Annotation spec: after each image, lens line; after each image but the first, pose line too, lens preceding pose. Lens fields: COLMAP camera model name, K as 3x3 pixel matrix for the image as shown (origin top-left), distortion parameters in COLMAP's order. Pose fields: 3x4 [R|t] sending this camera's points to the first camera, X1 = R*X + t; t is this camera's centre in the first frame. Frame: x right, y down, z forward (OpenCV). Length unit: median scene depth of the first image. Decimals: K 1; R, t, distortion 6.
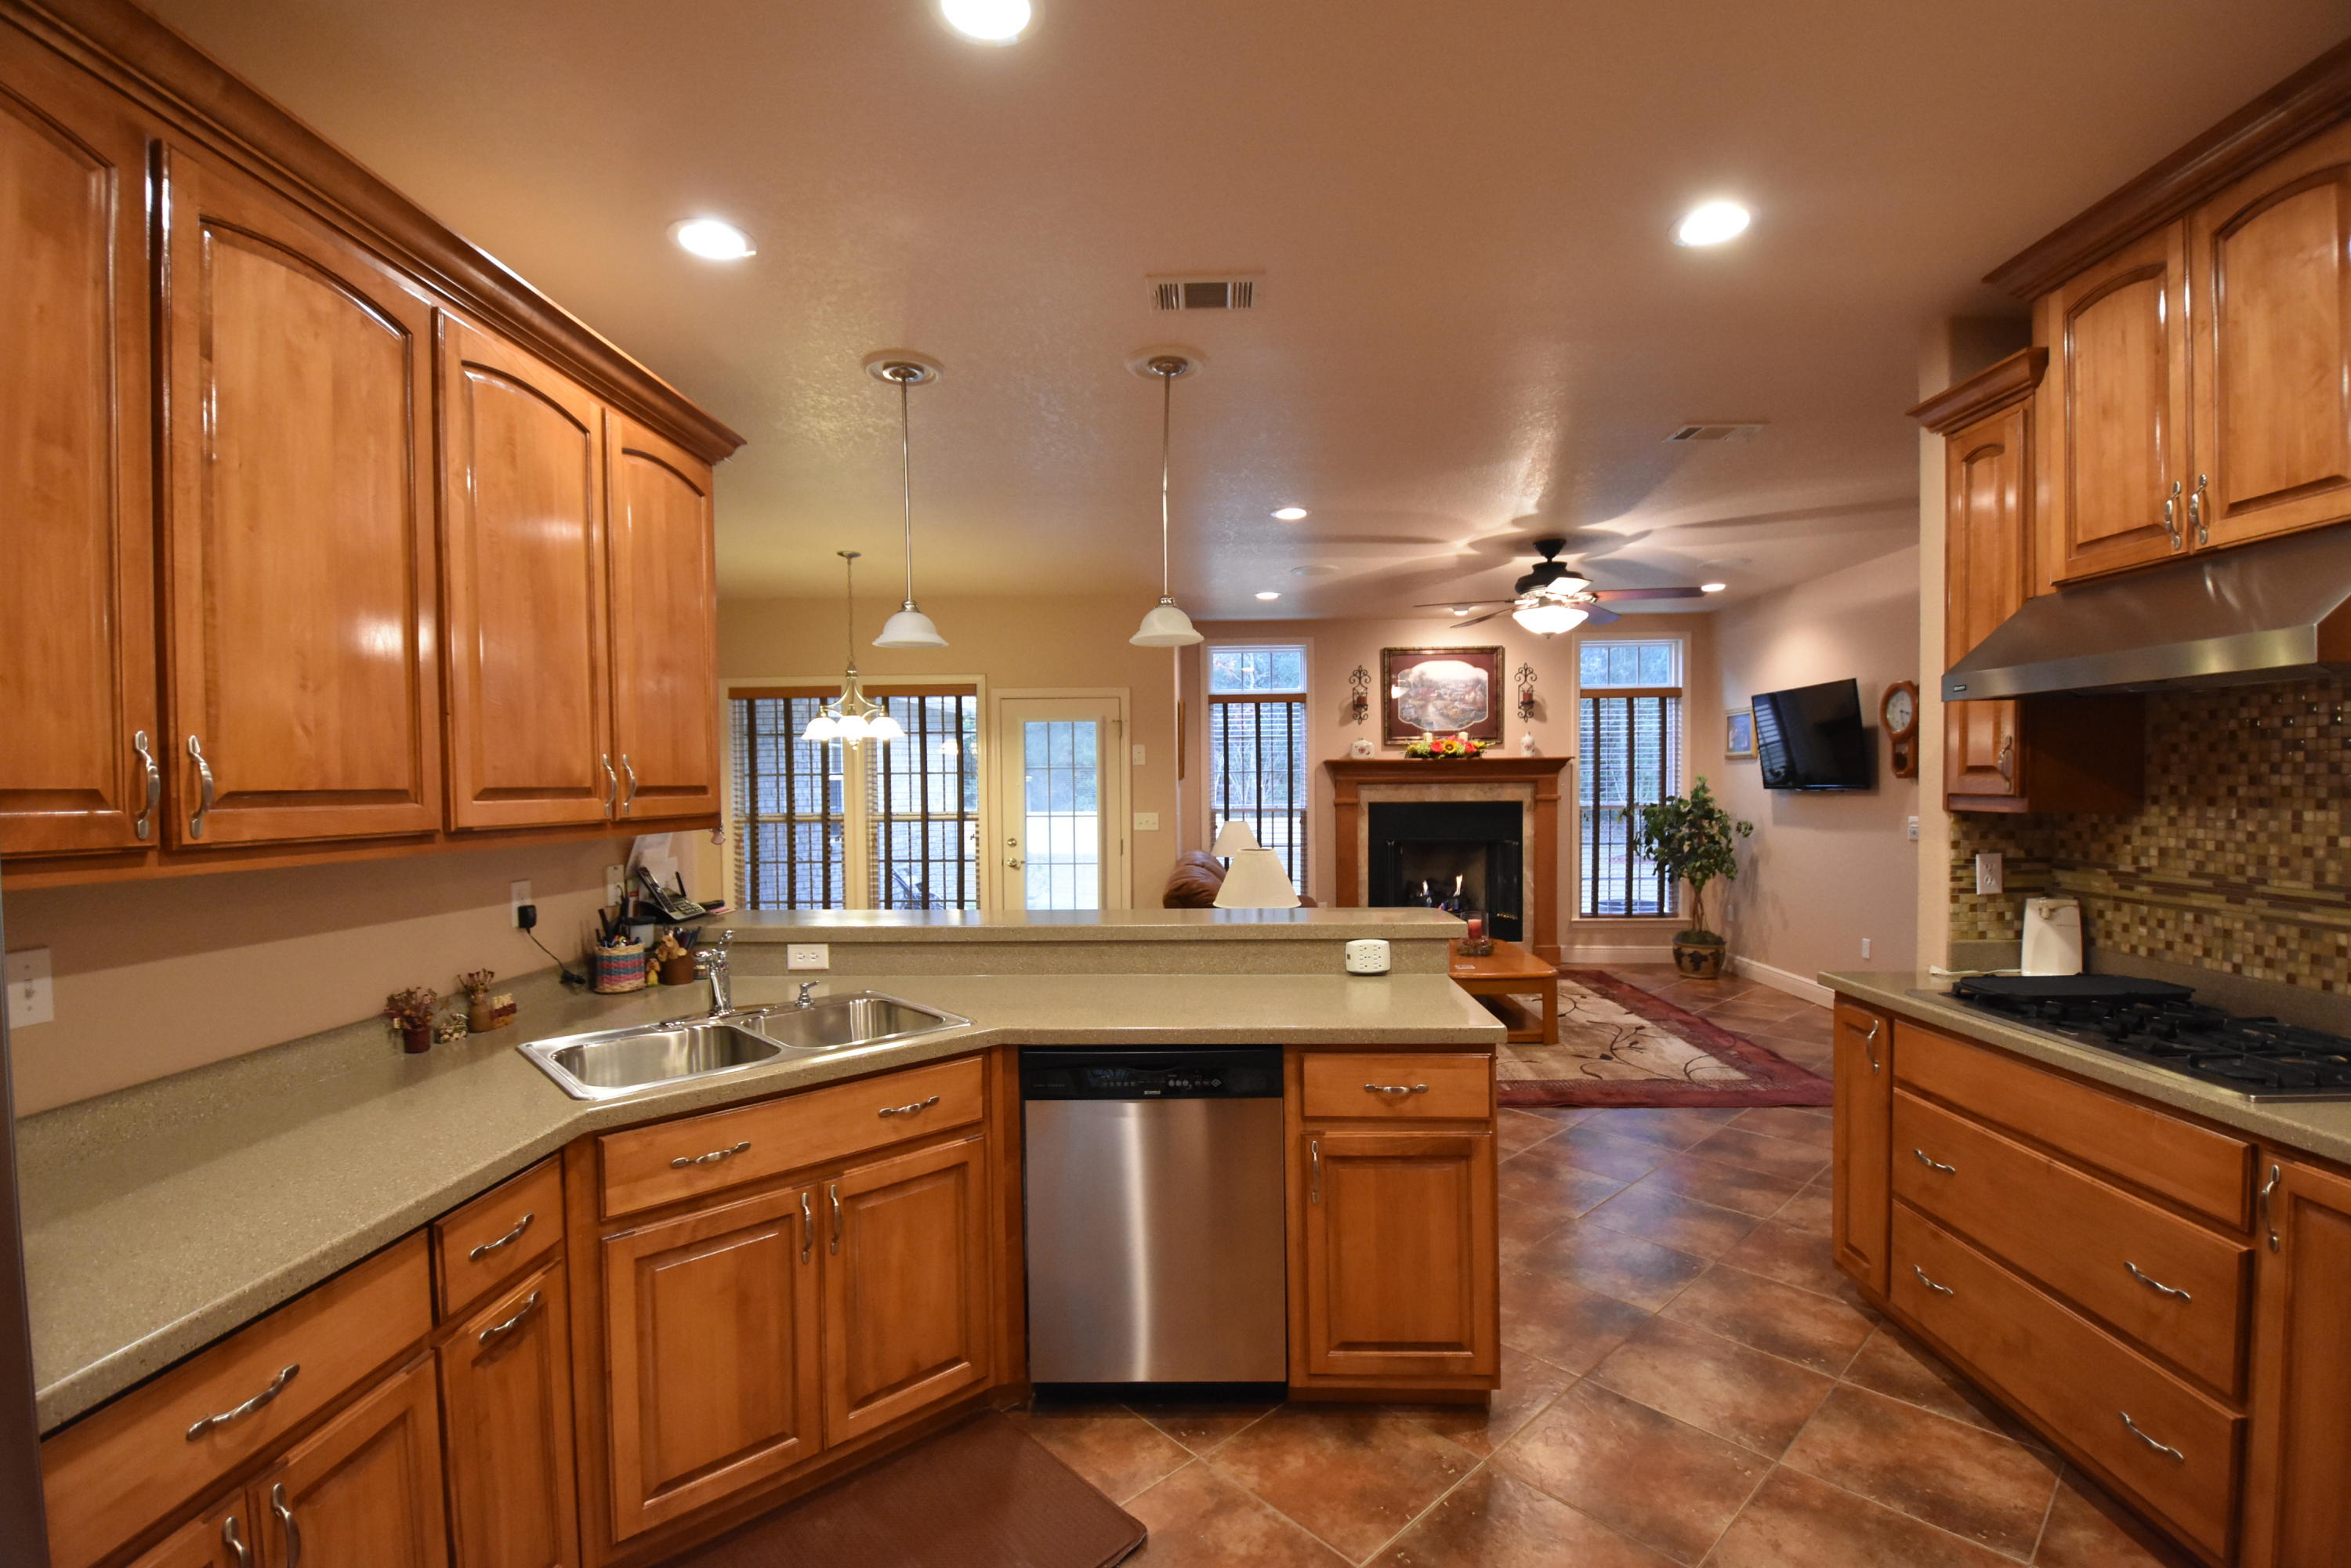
lens RADIAL K [[1028.9, 0, 1169.5], [0, 1028.9, 812.9], [0, 0, 1]] dist [0.002963, -0.005786]
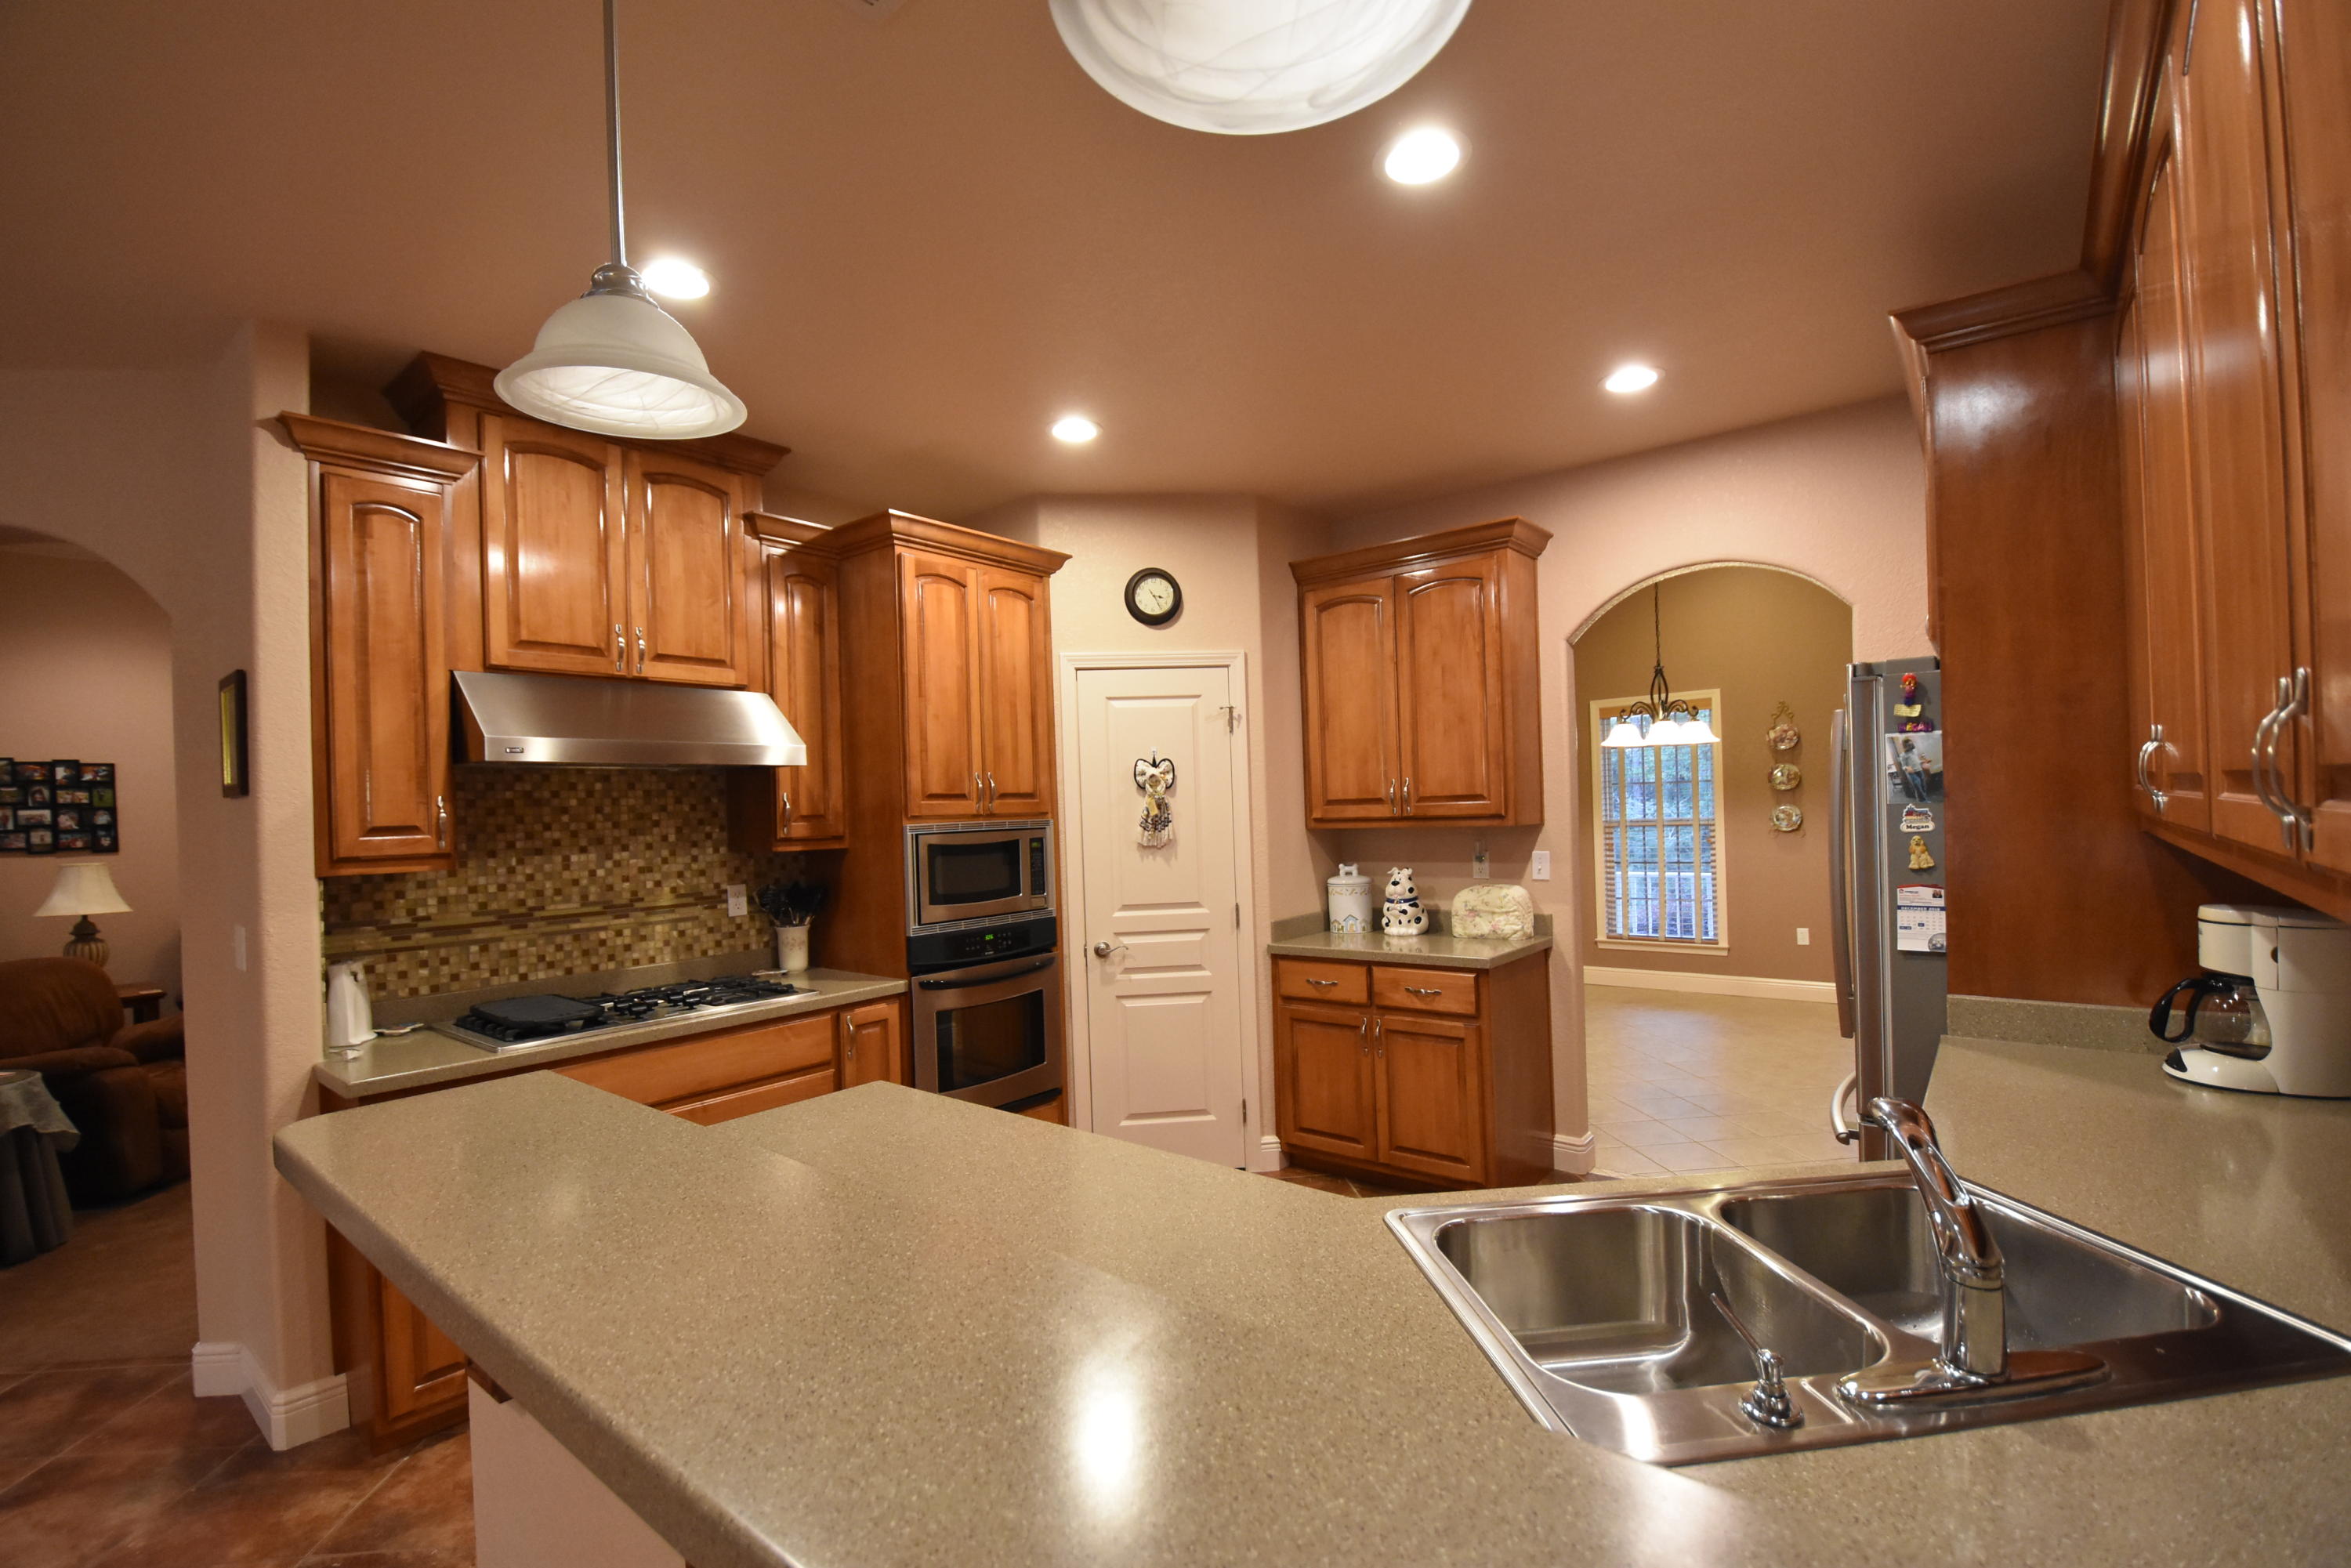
lens RADIAL K [[1028.9, 0, 1185.5], [0, 1028.9, 795.1], [0, 0, 1]] dist [0.002963, -0.005786]
pose [[-0.800702, 0.044007, 0.597444, -0.199804], [0.060646, 0.998129, 0.007758, -0.018578], [-0.595985, 0.042444, -0.801873, 0.668931]]
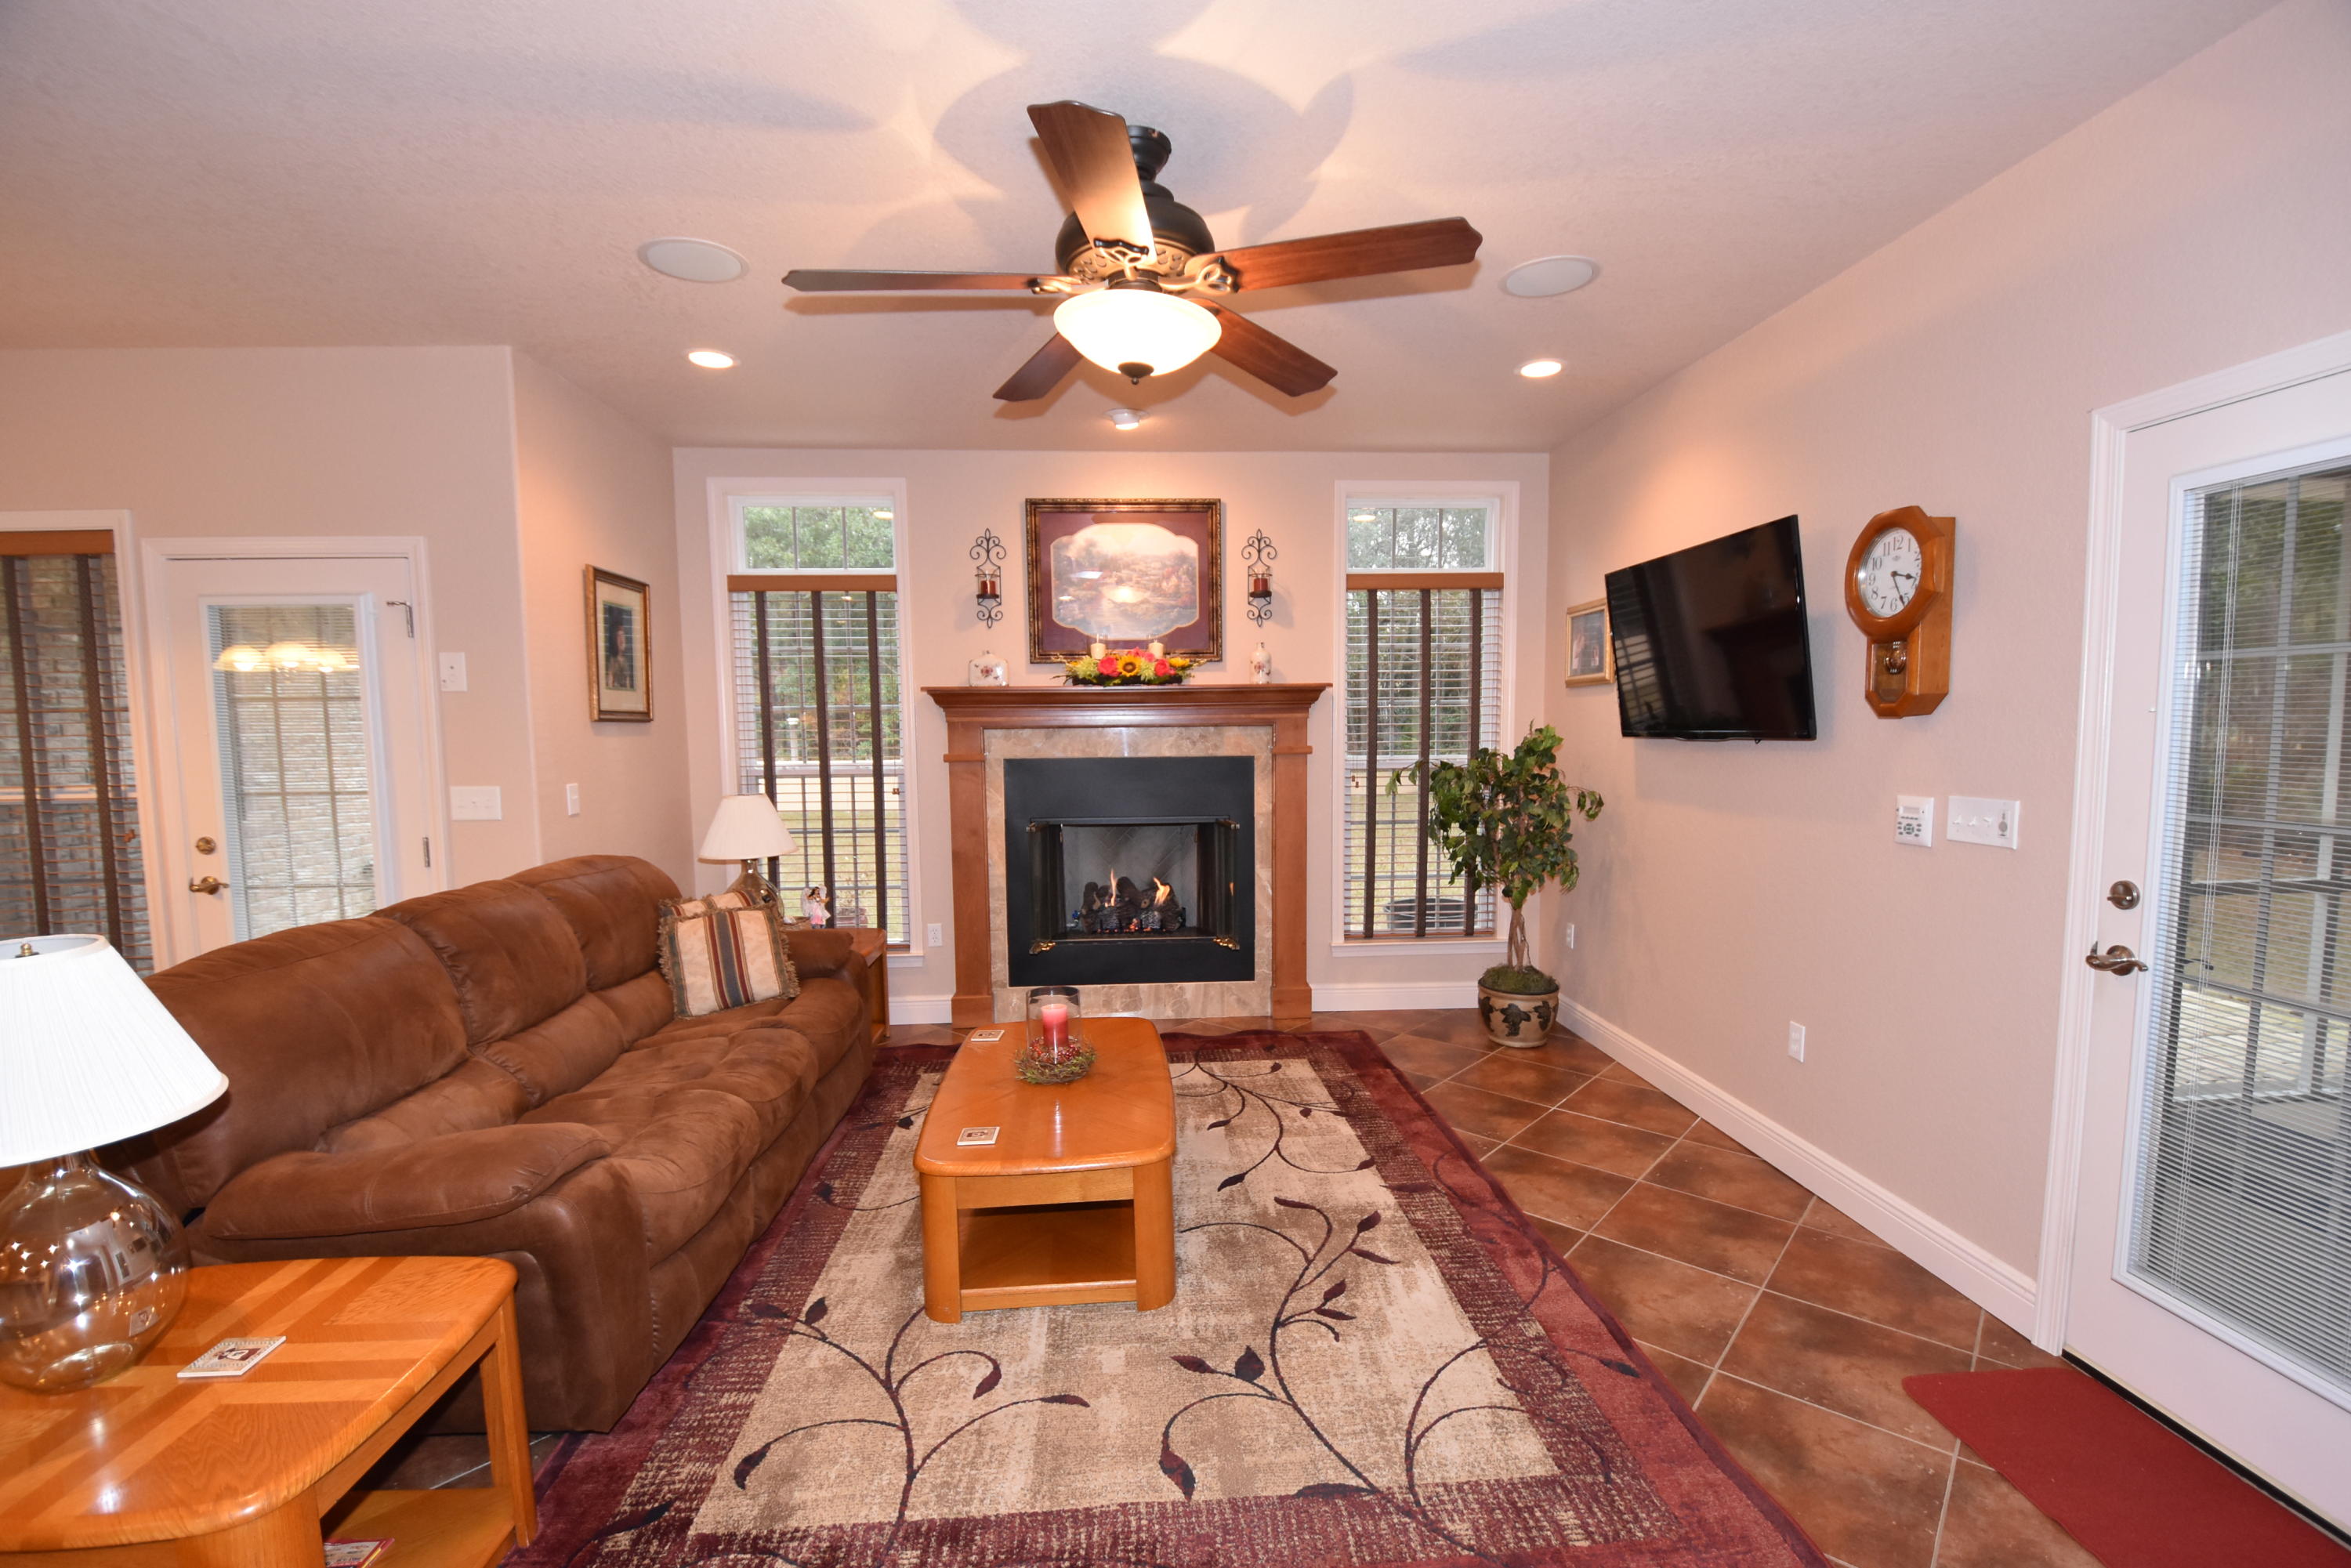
lens RADIAL K [[1028.9, 0, 1179.7], [0, 1028.9, 813.9], [0, 0, 1]] dist [0.002963, -0.005786]
pose [[0.994427, -0.009895, 0.104961, 0.343452], [0.004043, 0.998432, 0.055827, -0.016659], [-0.105349, -0.055091, 0.992908, 0.574170]]
